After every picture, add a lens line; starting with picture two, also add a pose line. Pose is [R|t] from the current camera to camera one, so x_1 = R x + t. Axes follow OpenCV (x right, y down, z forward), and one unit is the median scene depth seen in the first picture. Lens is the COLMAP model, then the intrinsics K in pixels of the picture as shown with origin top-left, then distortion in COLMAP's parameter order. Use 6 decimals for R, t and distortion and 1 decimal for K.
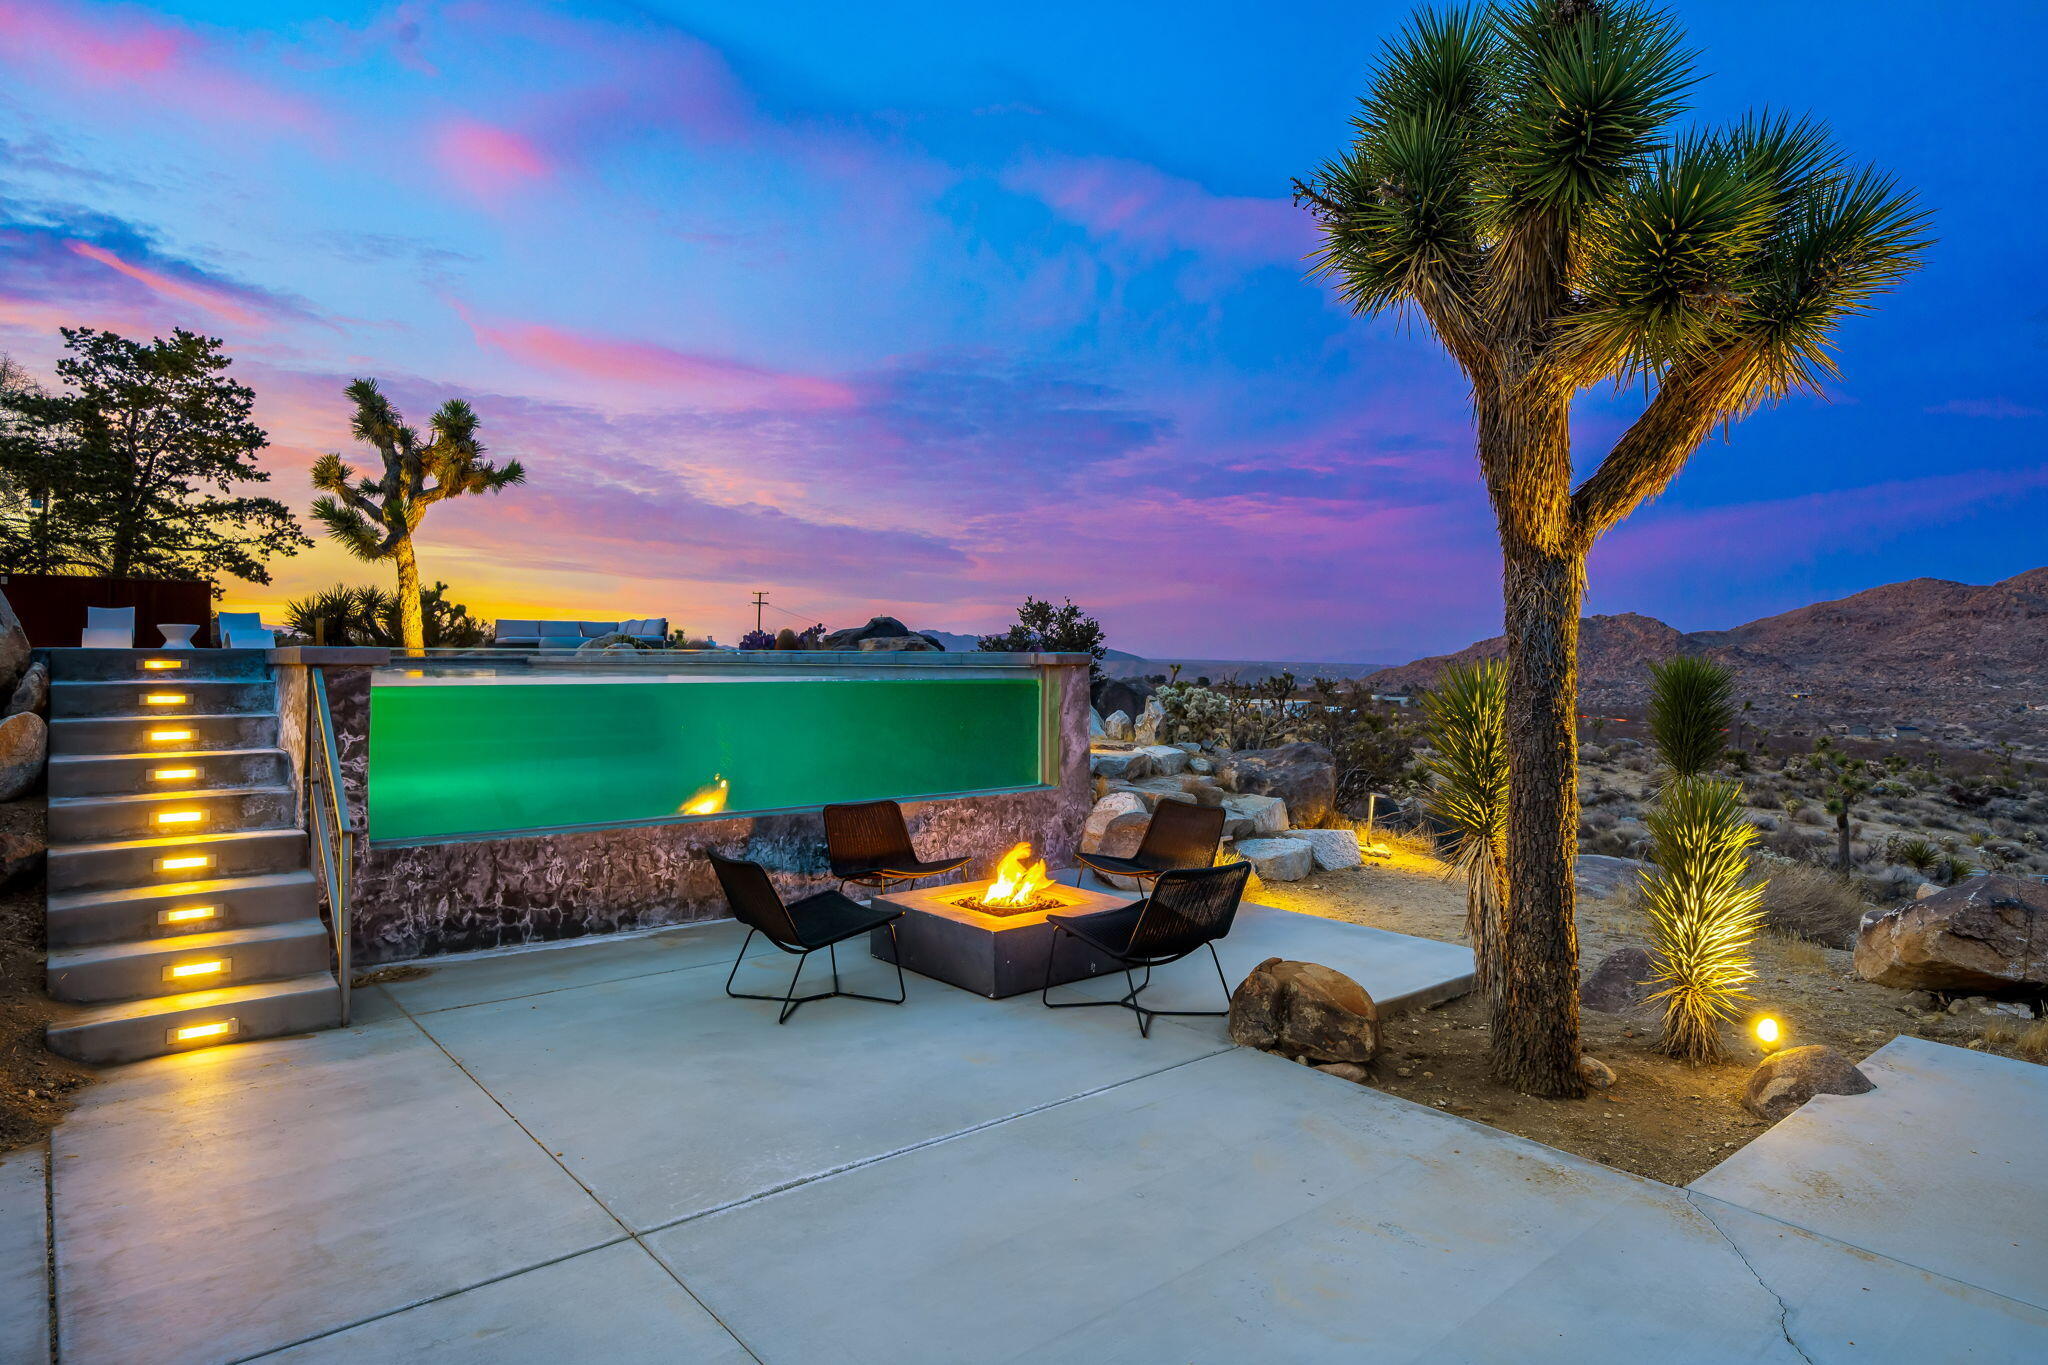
lens RADIAL K [[1147.9, 0, 1009.1], [0, 1147.9, 636.6], [0, 0, 1]] dist [0.002390, 0.000311]
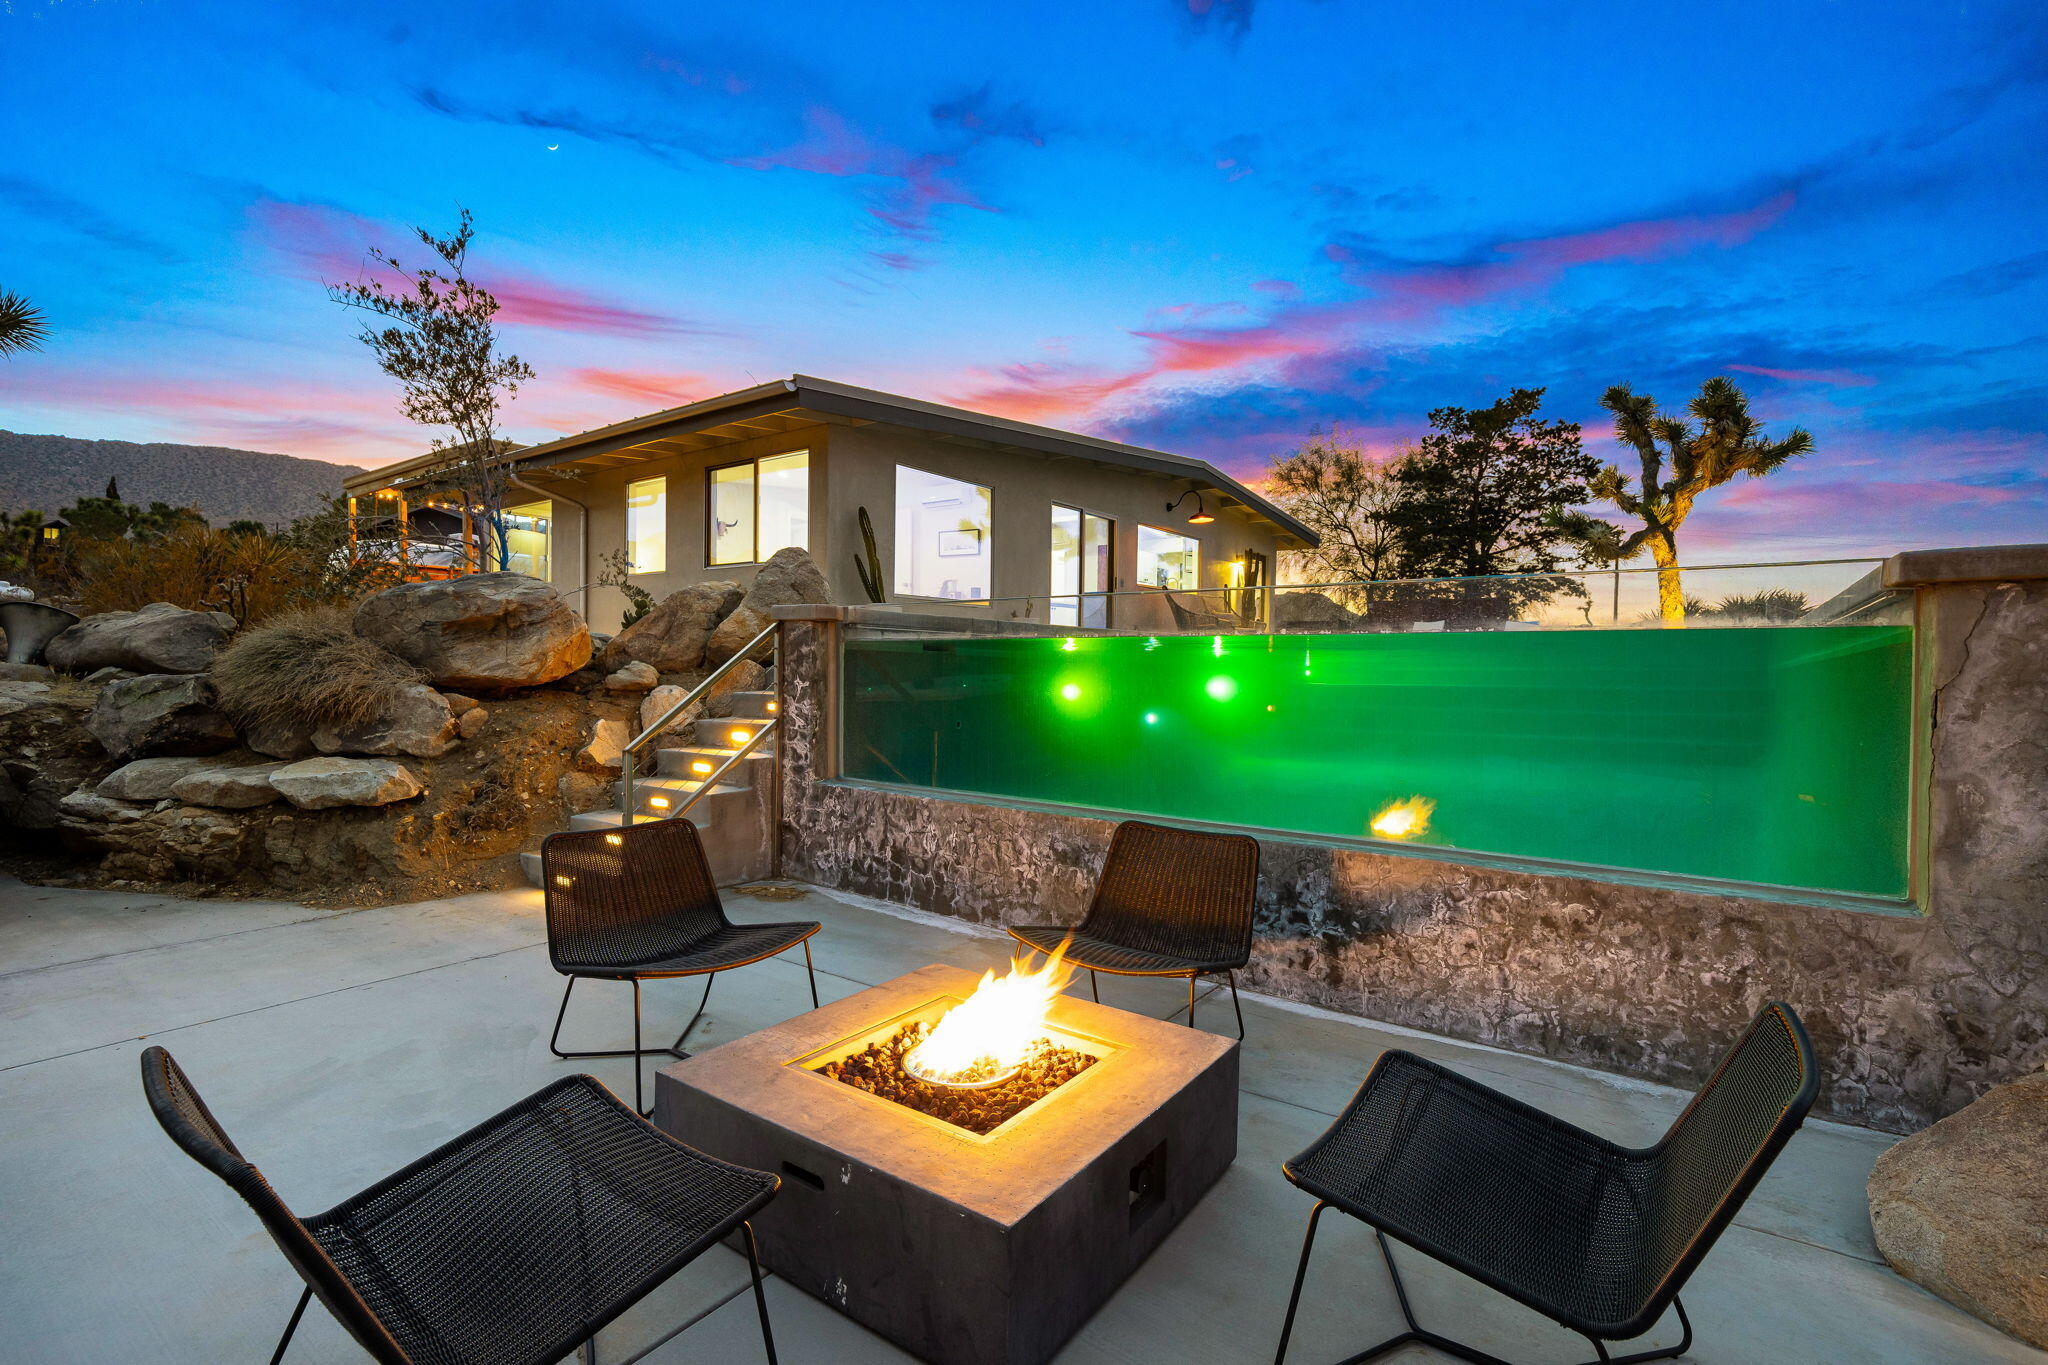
lens RADIAL K [[939.4, 0, 1016.4], [0, 939.4, 679.5], [0, 0, 1]] dist [0.003033, -0.000793]
pose [[0.246655, 0.009185, -0.969060, 0.345160], [0.008627, 0.999895, 0.011673, 0.065342], [0.969065, -0.011239, 0.246550, 0.849828]]
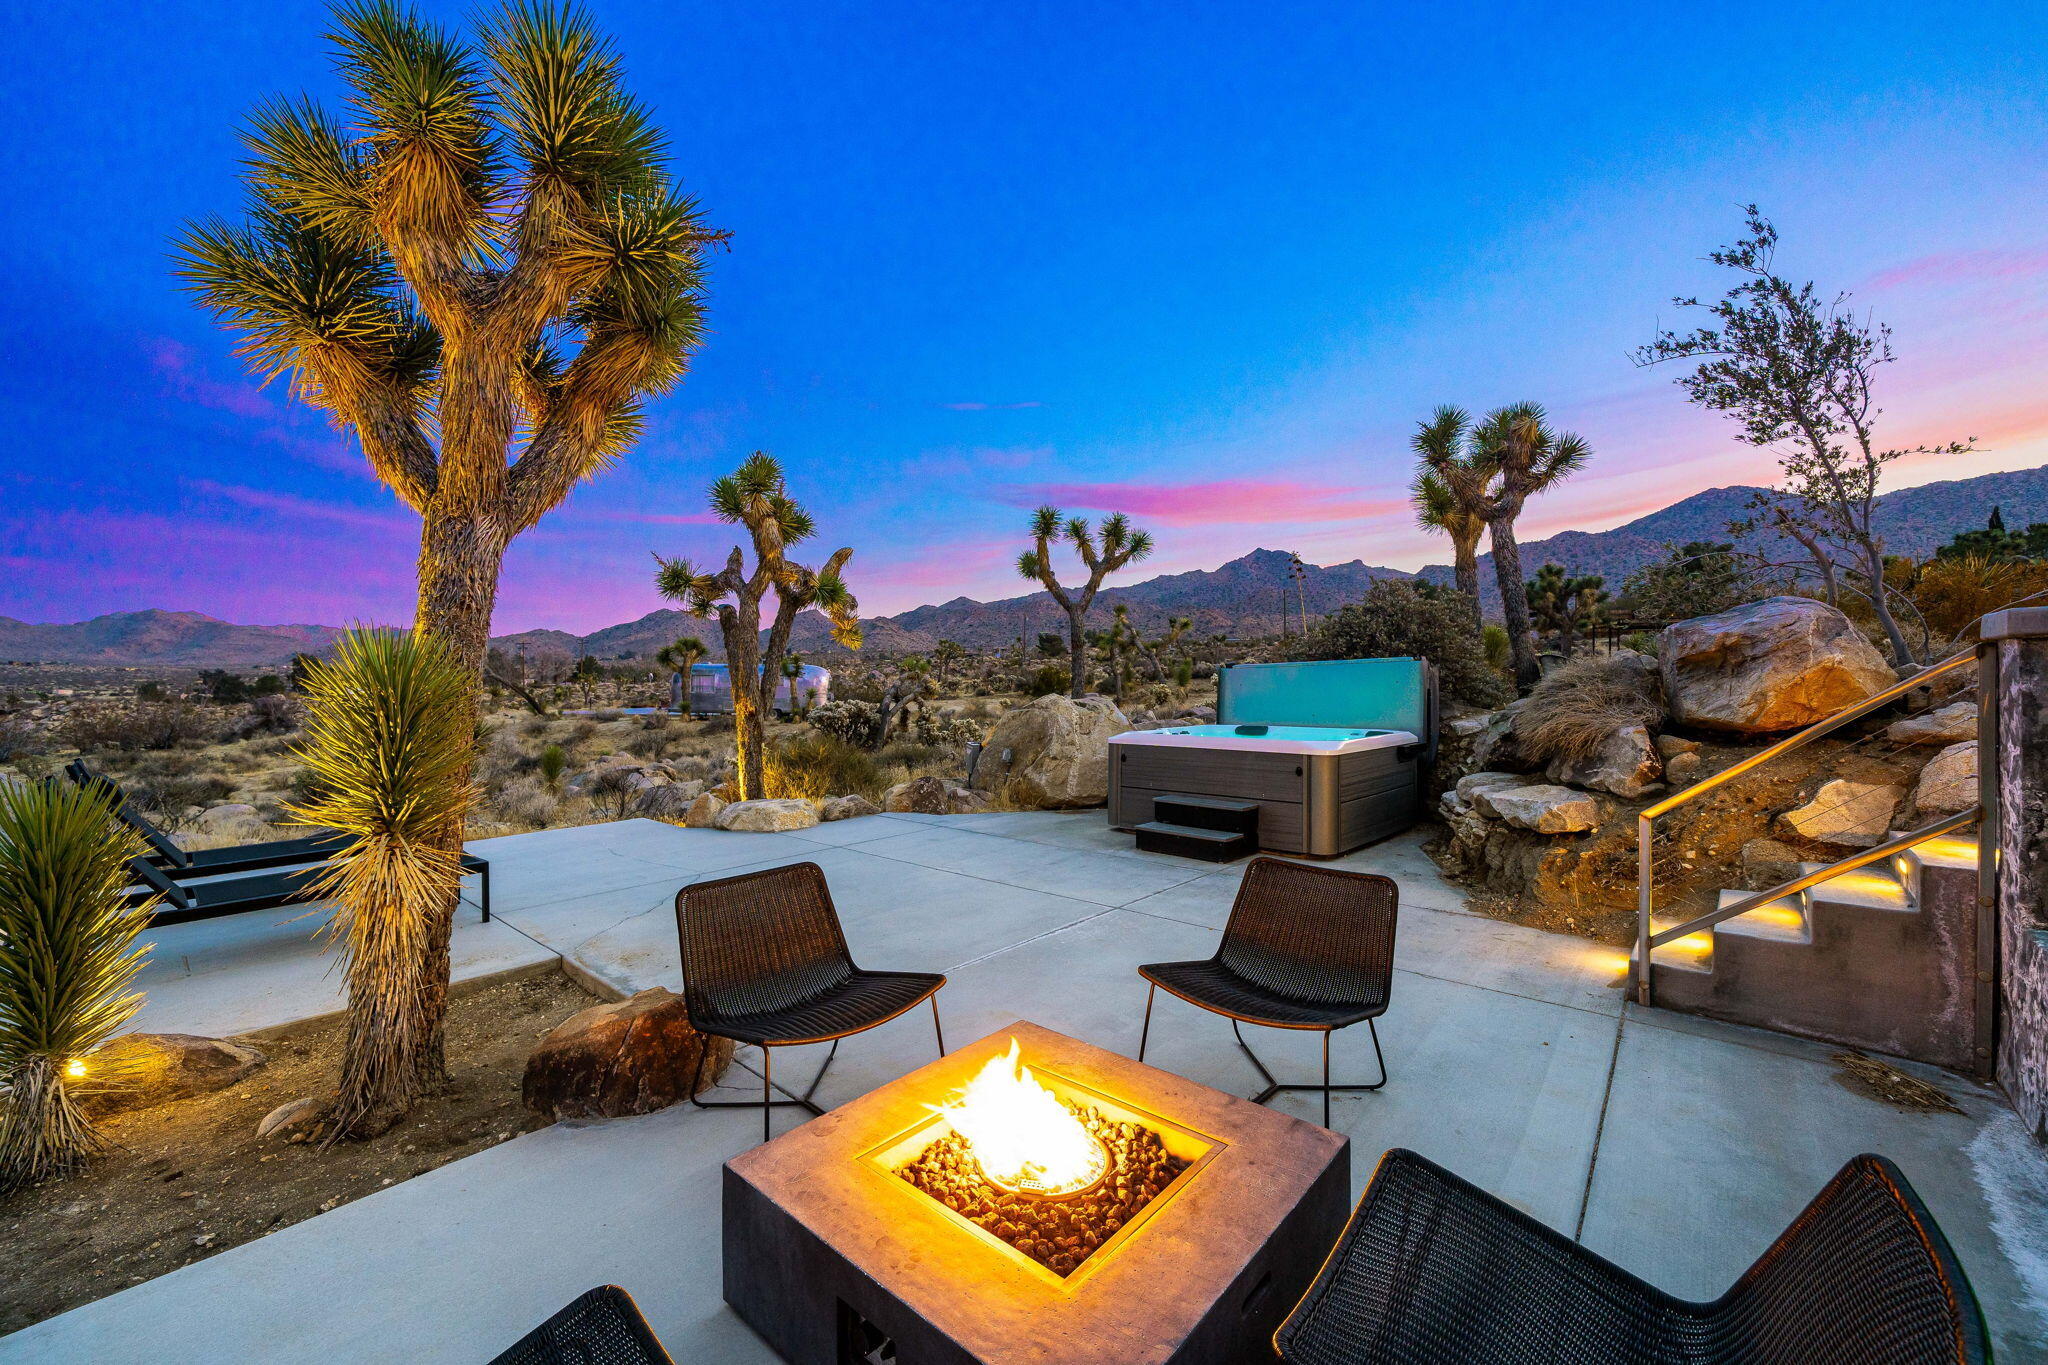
lens RADIAL K [[812.5, 0, 1013.2], [0, 812.5, 683.7], [0, 0, 1]] dist [0.000743, 0.001552]
pose [[-0.989533, -0.003847, -0.144257, 0.051269], [-0.000743, 0.999767, -0.021566, 0.053592], [0.144306, -0.021233, -0.989305, 1.198674]]
